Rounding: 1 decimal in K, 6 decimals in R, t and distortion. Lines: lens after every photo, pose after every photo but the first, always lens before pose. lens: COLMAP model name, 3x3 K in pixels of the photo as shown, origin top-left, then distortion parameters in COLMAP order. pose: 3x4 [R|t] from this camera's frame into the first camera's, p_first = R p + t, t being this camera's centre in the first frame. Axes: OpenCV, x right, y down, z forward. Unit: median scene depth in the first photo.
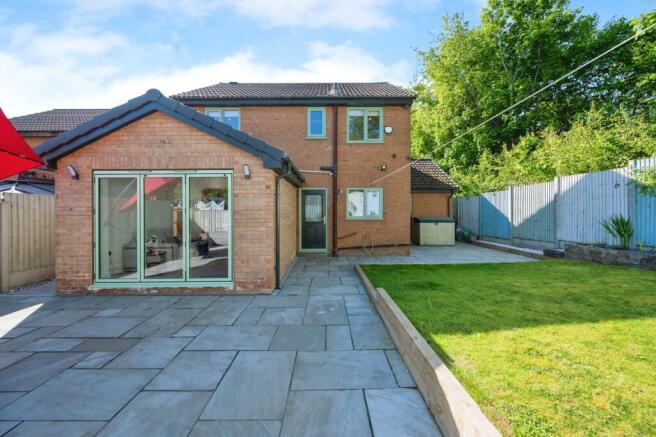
lens RADIAL K [[263.7, 0, 327.0], [0, 263.7, 212.5], [0, 0, 1]] dist [-0.001217, -0.000399]
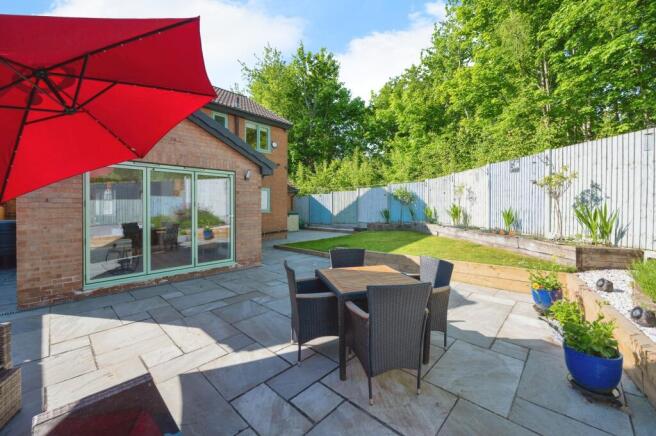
lens RADIAL K [[263.7, 0, 327.0], [0, 263.7, 212.0], [0, 0, 1]] dist [-0.001217, -0.000399]
pose [[0.690141, -0.009796, 0.723609, -0.786596], [0.001183, 0.999922, 0.012408, 0.011387], [-0.723674, -0.007707, 0.690099, -0.154007]]
